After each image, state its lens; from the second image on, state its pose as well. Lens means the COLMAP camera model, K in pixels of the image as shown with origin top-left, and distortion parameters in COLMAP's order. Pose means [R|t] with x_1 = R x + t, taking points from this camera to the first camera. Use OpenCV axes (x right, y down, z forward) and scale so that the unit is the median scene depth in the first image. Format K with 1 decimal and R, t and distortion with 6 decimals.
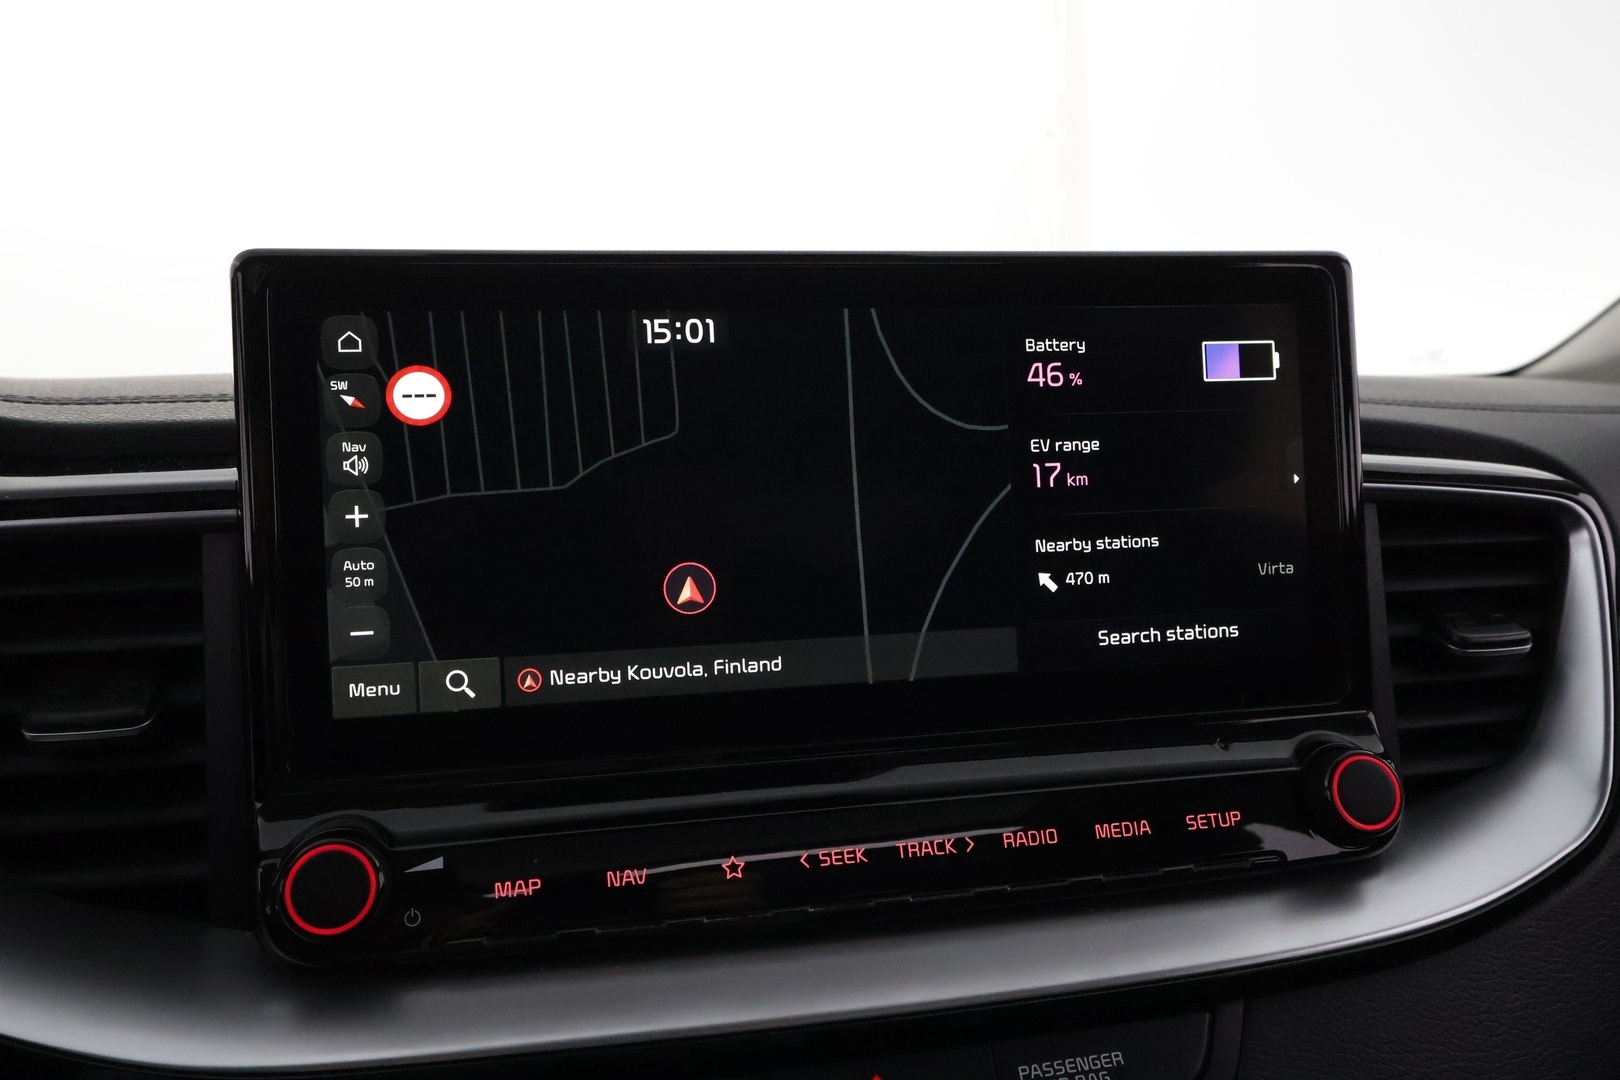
lens RADIAL K [[1287.4, 0, 810.0], [0, 1287.4, 540.0], [0, 0, 1]] dist [-0.004666, 0.008928]
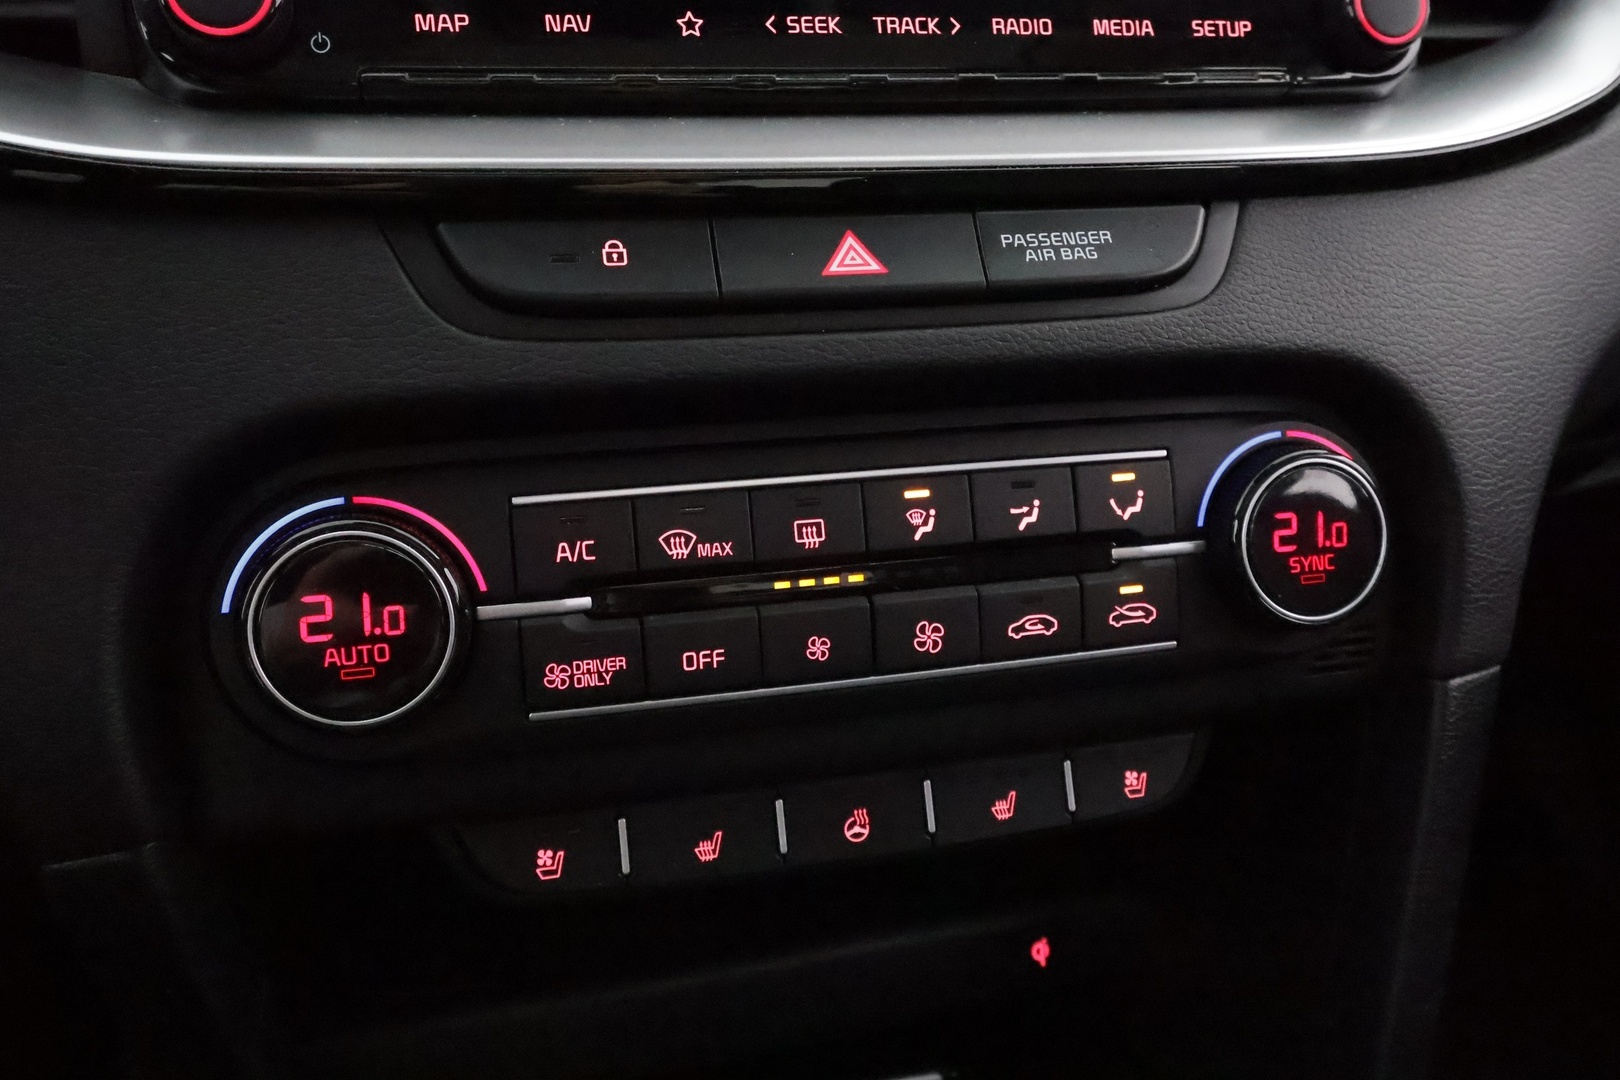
lens RADIAL K [[1287.4, 0, 810.0], [0, 1287.4, 540.0], [0, 0, 1]] dist [-0.004666, 0.008928]
pose [[0.998302, 0.008677, 0.057603, -0.023730], [-0.024383, 0.960292, 0.277928, 0.324653], [-0.052904, -0.278861, 0.958873, 0.051650]]
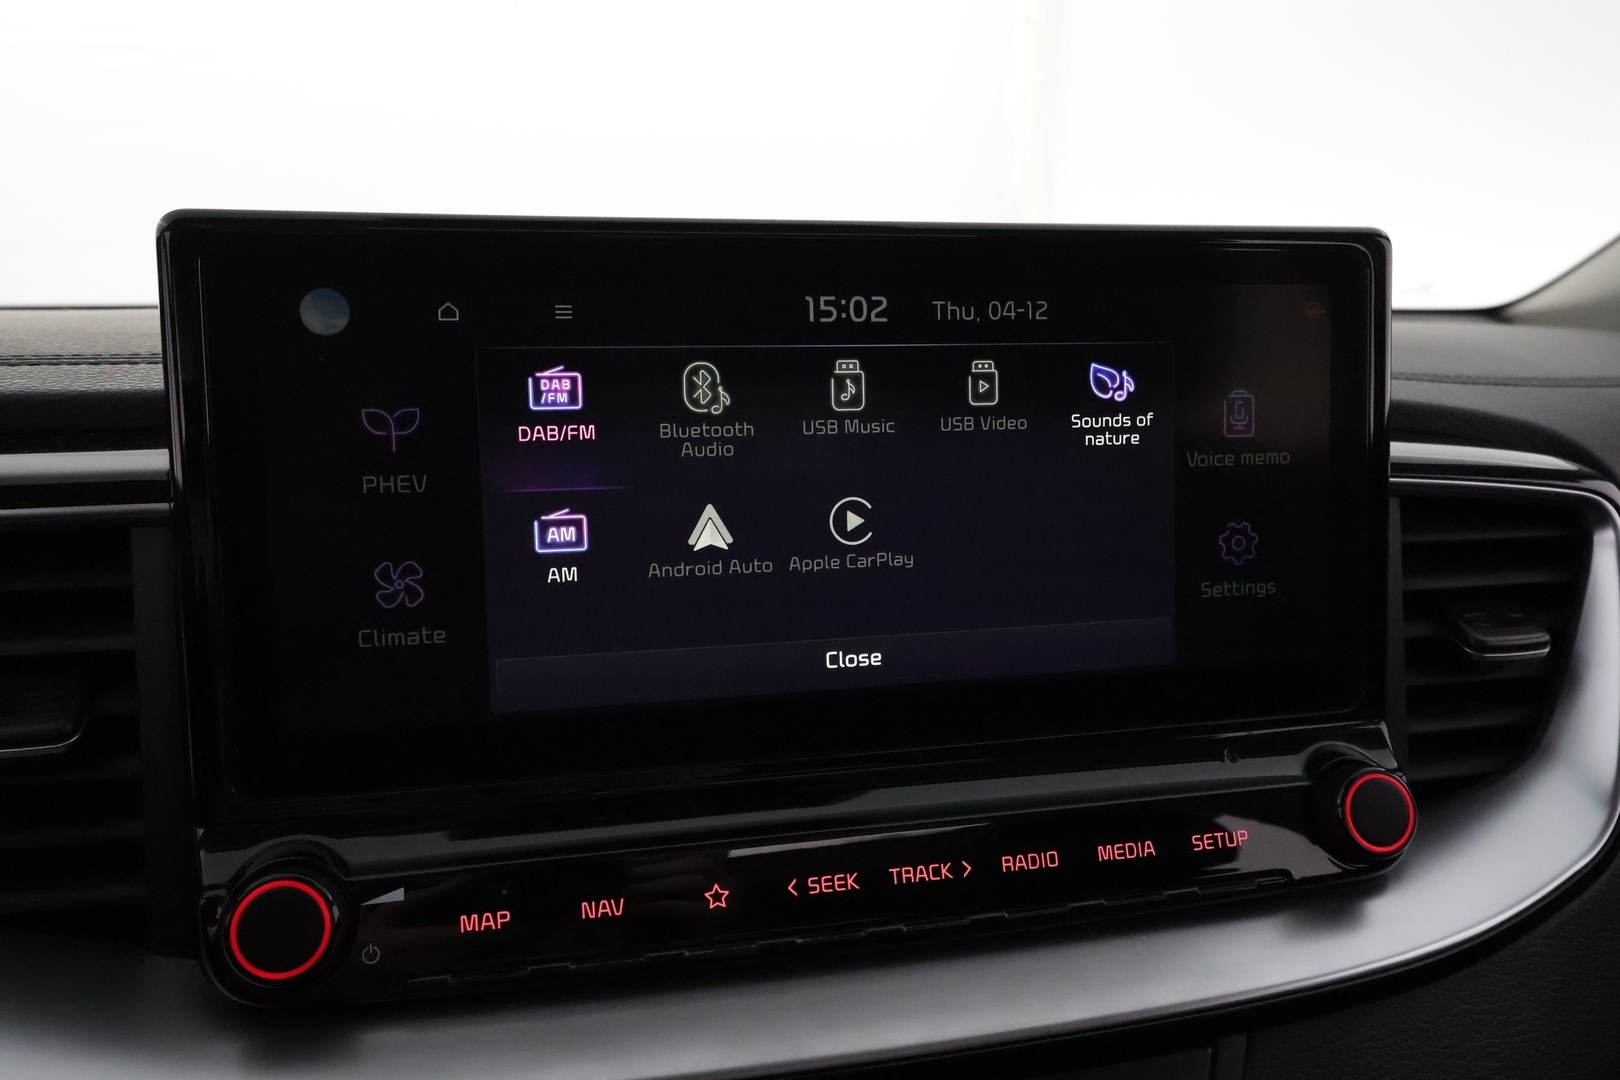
lens RADIAL K [[1287.4, 0, 810.0], [0, 1287.4, 540.0], [0, 0, 1]] dist [-0.004666, 0.008928]
pose [[0.999206, 0.019745, 0.034616, -0.027522], [-0.022766, 0.995758, 0.089146, -0.082958], [-0.032709, -0.089863, 0.995417, 0.083680]]
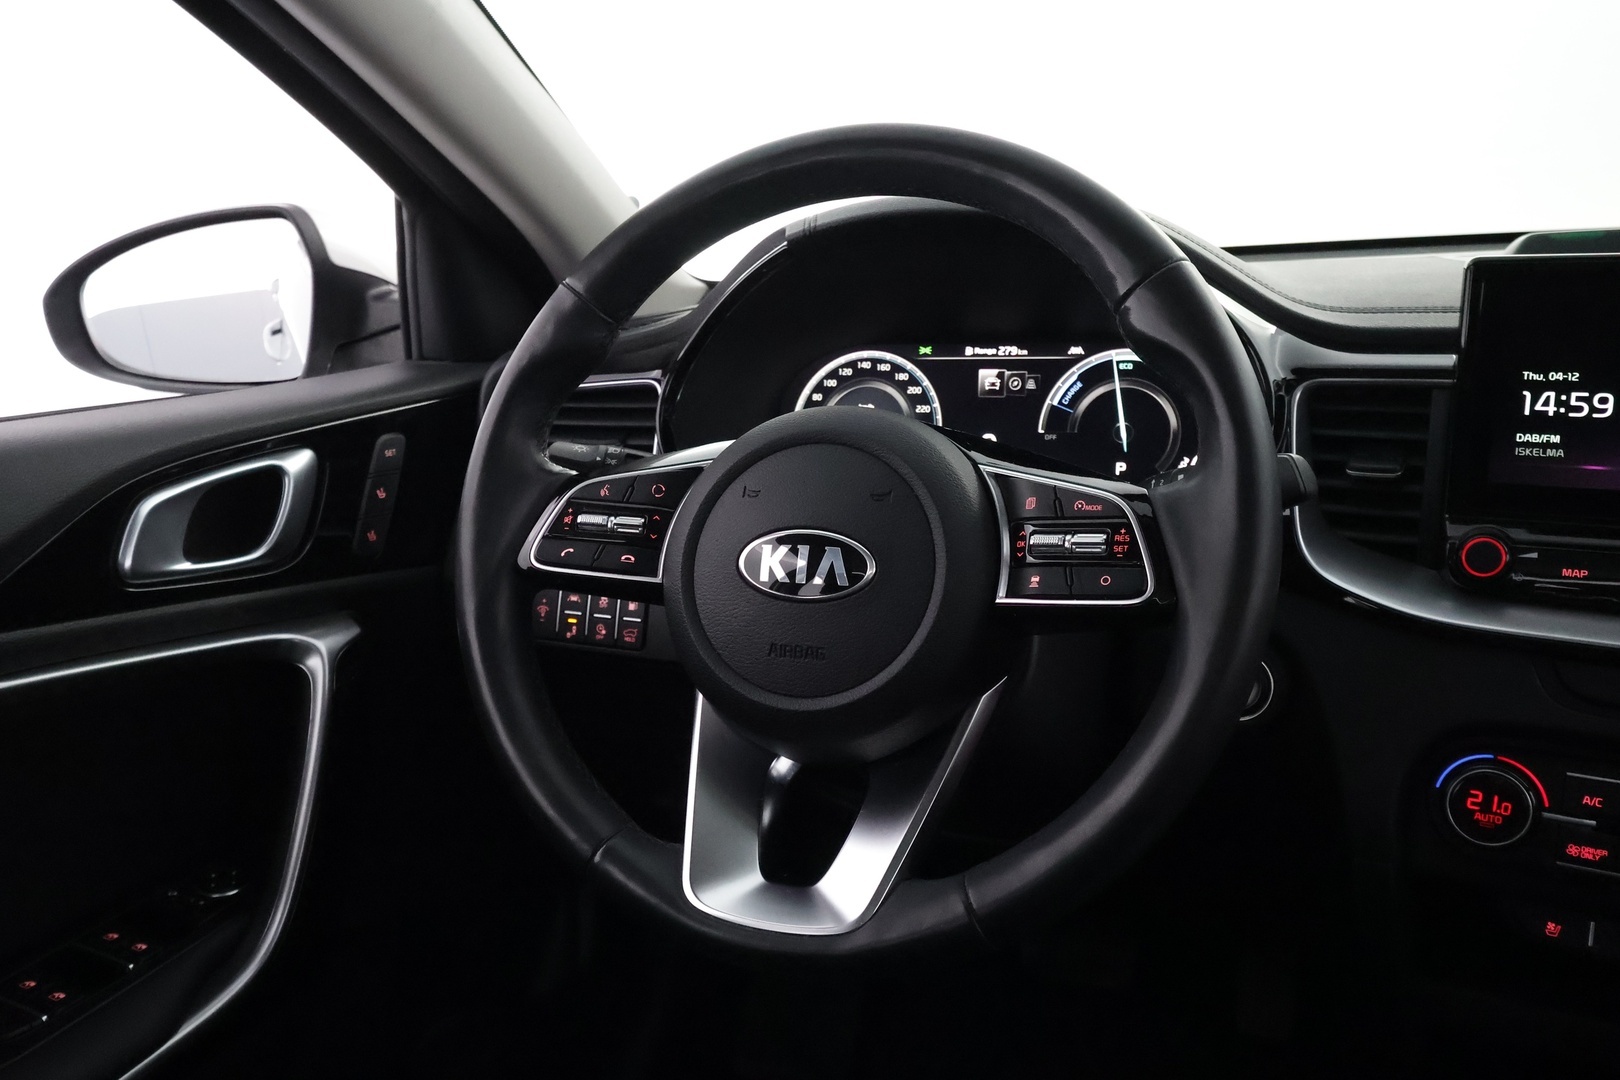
lens RADIAL K [[1260.1, 0, 810.0], [0, 1260.1, 540.0], [0, 0, 1]] dist [-0.004273, -0.001083]
pose [[0.738138, 0.164923, -0.654181, 0.171144], [-0.014674, 0.973356, 0.228831, -0.215329], [0.674490, -0.159309, 0.720891, -1.206736]]
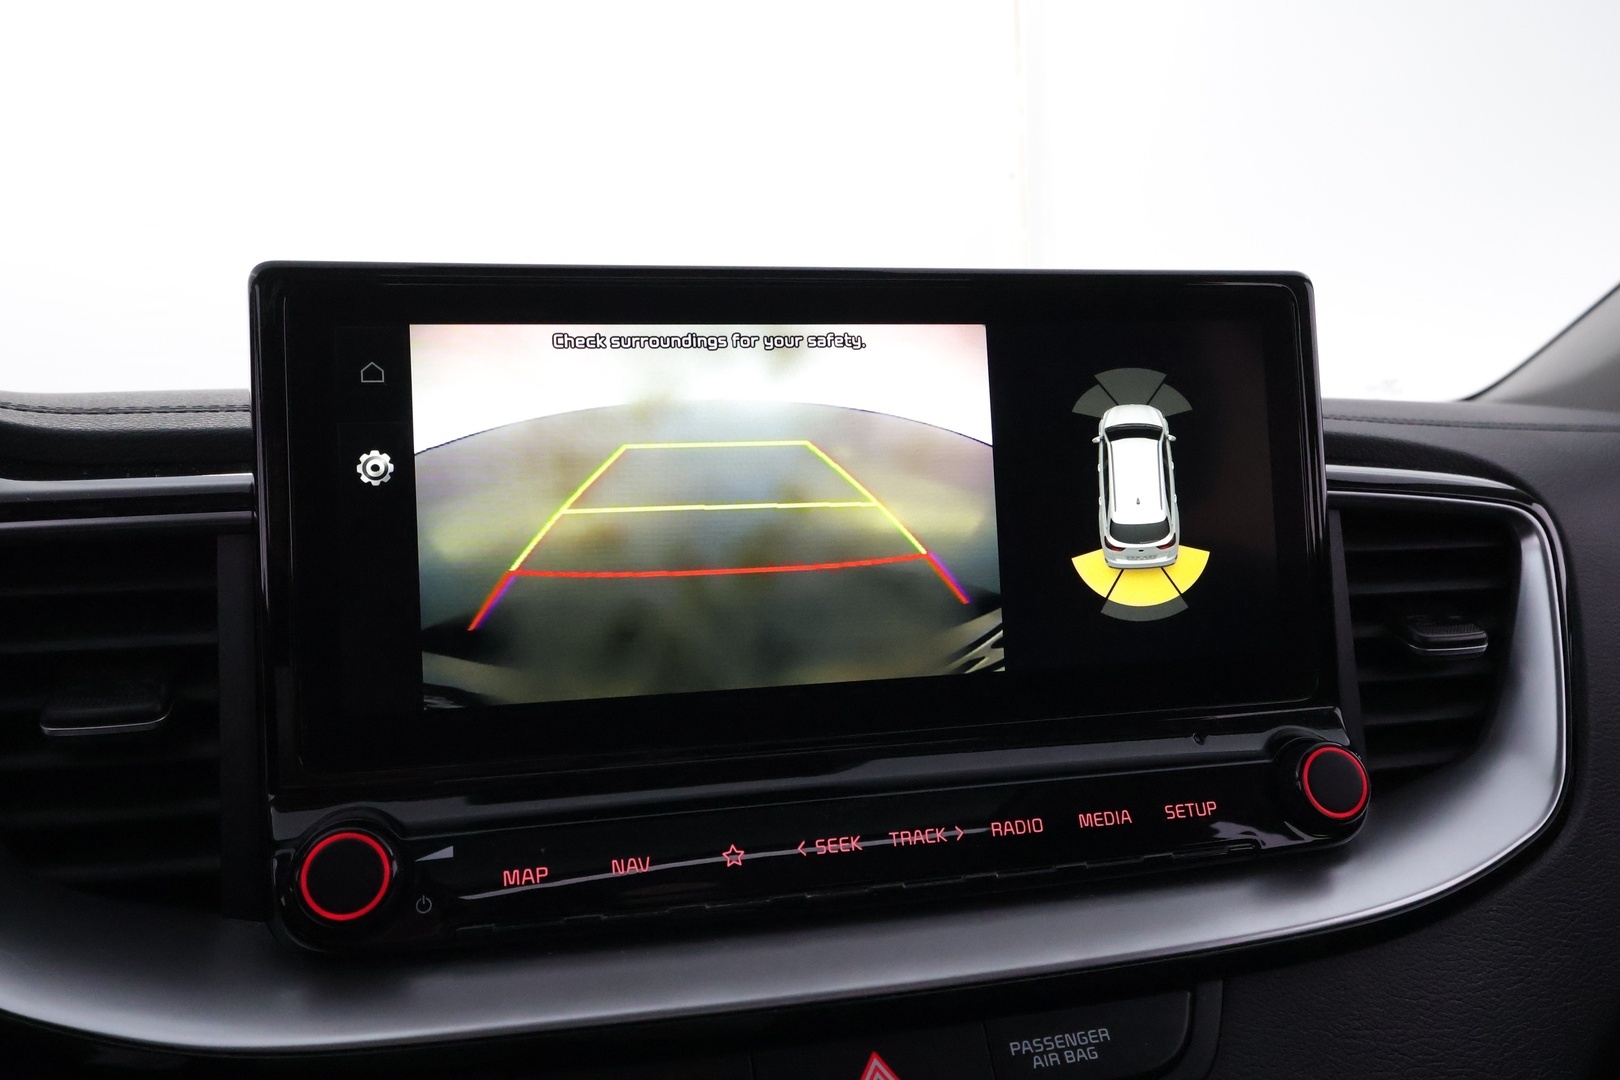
lens RADIAL K [[1287.4, 0, 810.0], [0, 1287.4, 540.0], [0, 0, 1]] dist [-0.004666, 0.008928]
pose [[0.999599, -0.002328, 0.028224, -0.024941], [0.003146, 0.999575, -0.028972, 0.028617], [-0.028145, 0.029049, 0.999182, -0.042137]]
